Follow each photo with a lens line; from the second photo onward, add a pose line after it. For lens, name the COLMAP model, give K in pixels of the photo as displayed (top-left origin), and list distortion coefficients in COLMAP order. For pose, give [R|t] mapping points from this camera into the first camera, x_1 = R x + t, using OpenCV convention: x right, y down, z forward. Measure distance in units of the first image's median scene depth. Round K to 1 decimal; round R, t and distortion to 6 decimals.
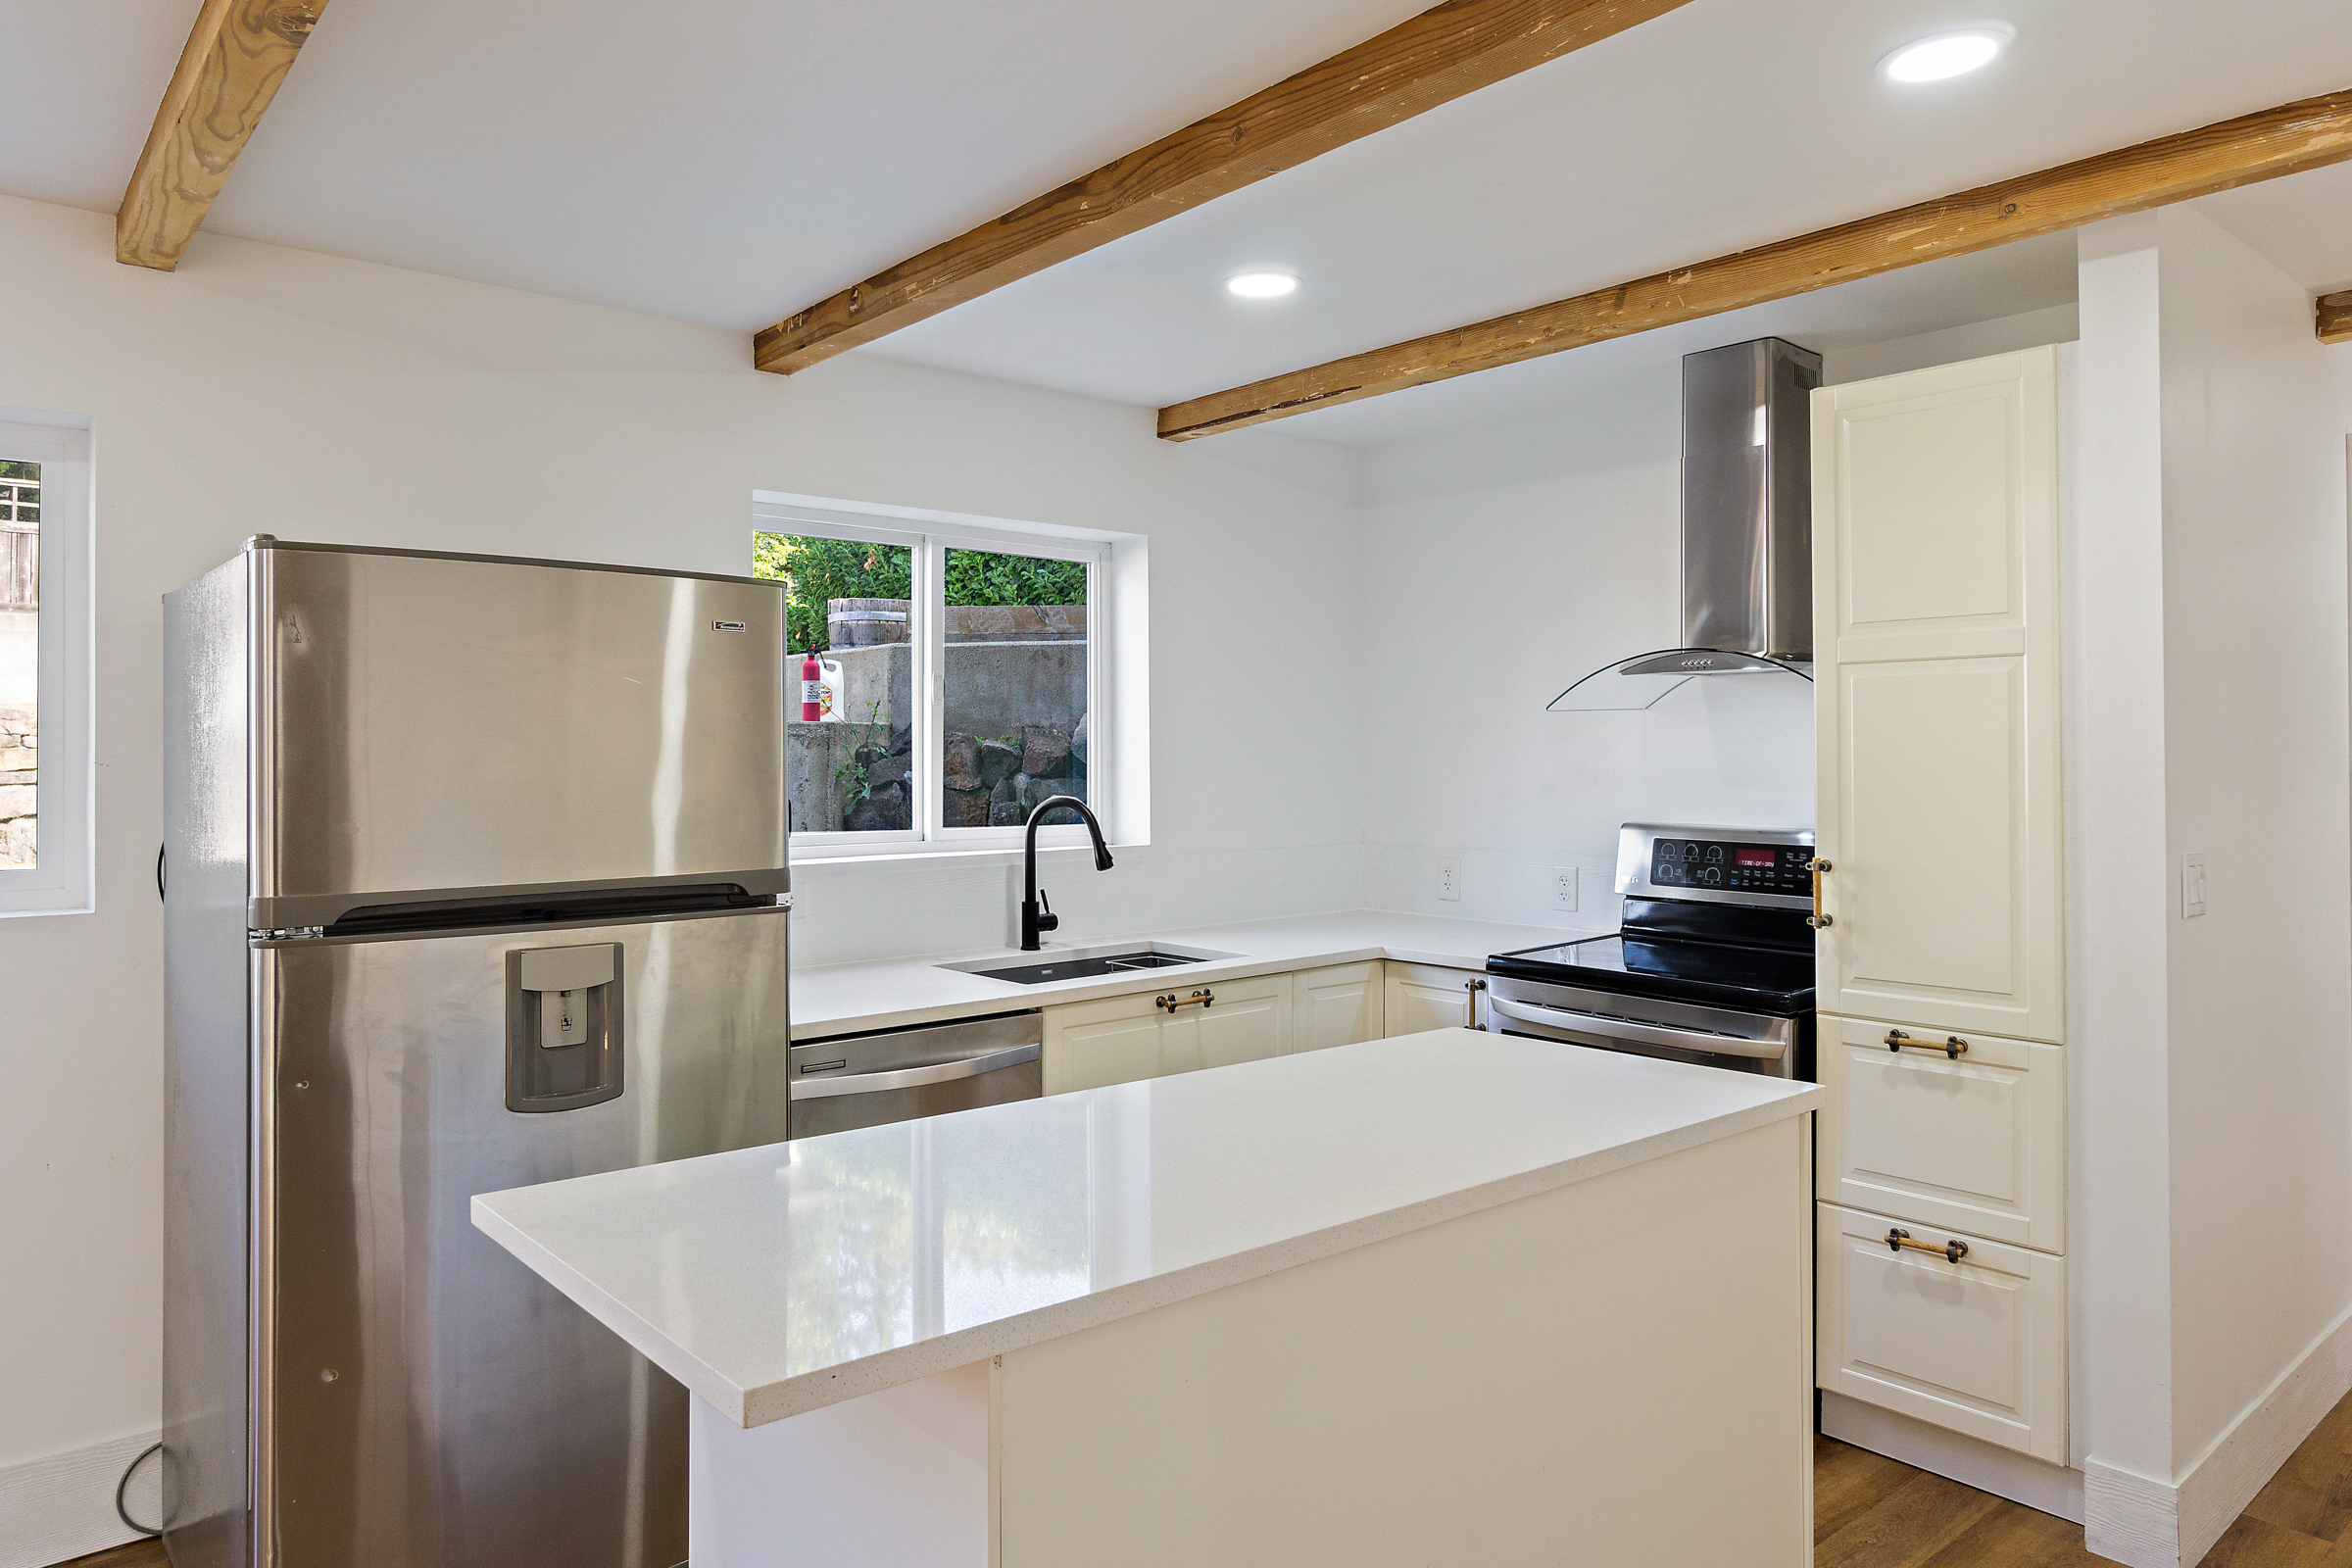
lens RADIAL K [[1510.1, 0, 1165.4], [0, 1510.1, 749.1], [0, 0, 1]] dist [-0.000790, -0.000029]
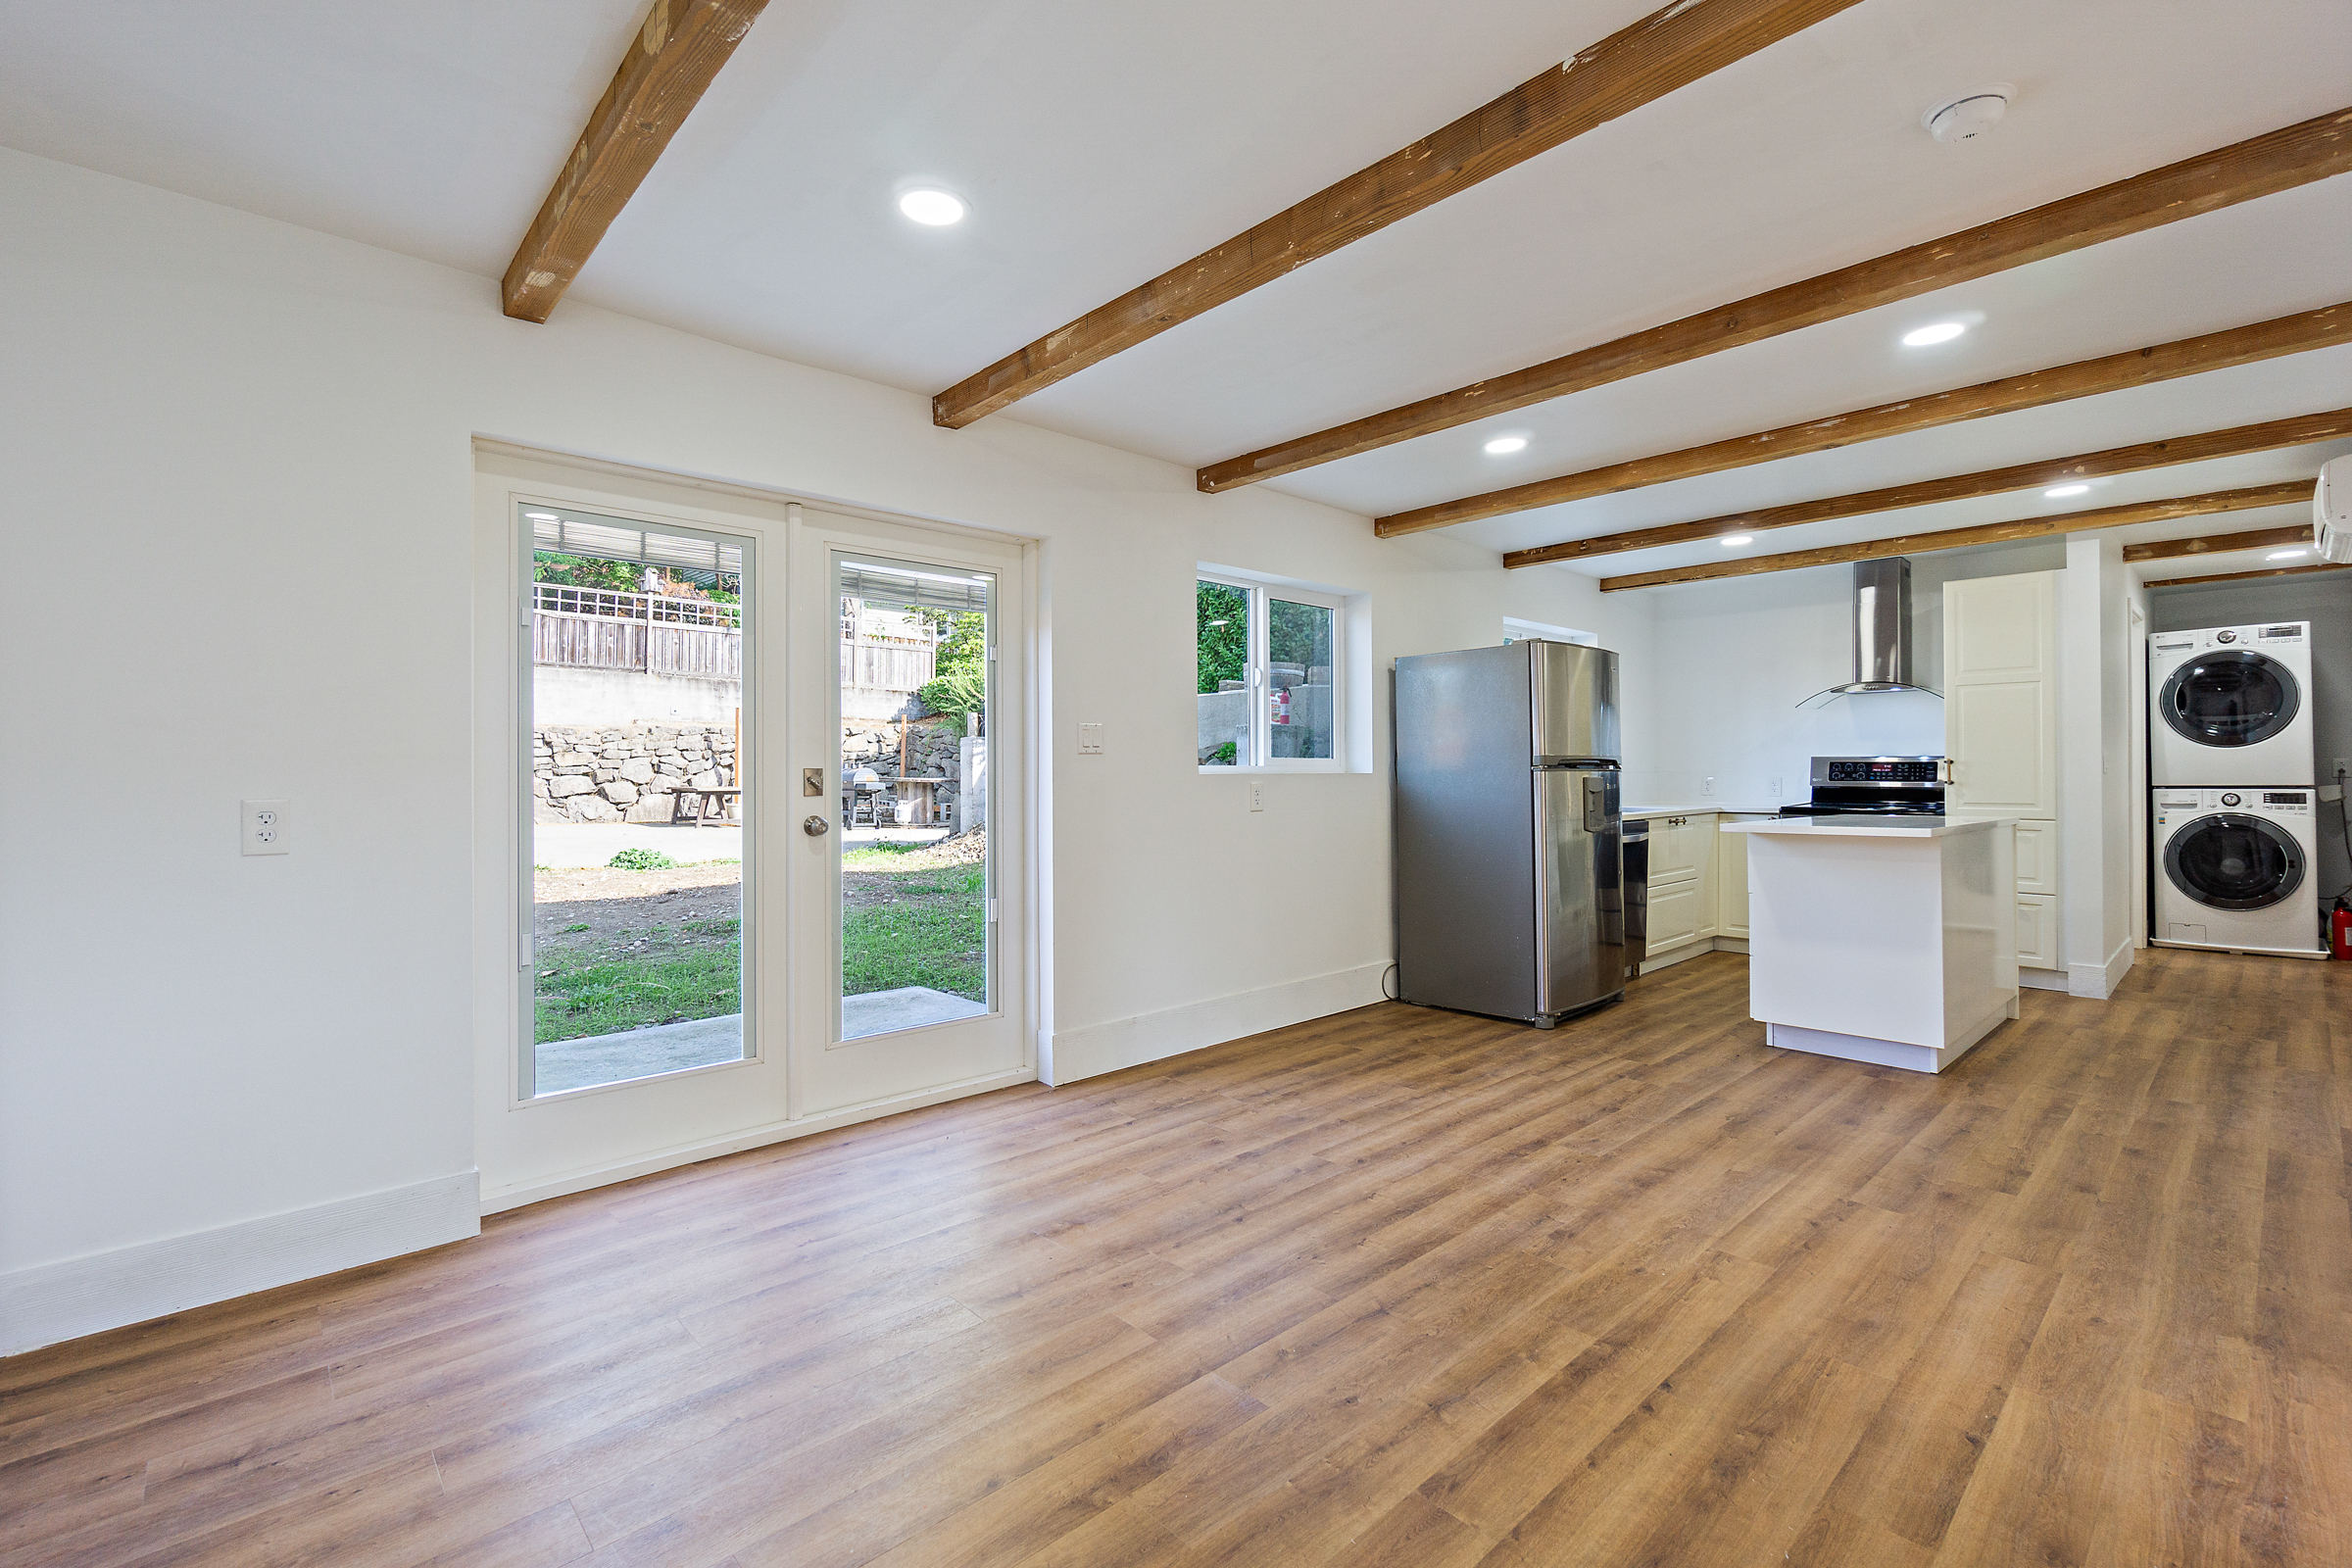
lens RADIAL K [[1034.2, 0, 1163.6], [0, 1034.2, 772.8], [0, 0, 1]] dist [-0.001021, -0.000186]
pose [[0.999318, -0.002582, 0.036823, -0.801105], [0.002417, 0.999987, 0.004517, 0.067206], [-0.036835, -0.004425, 0.999312, -0.605112]]
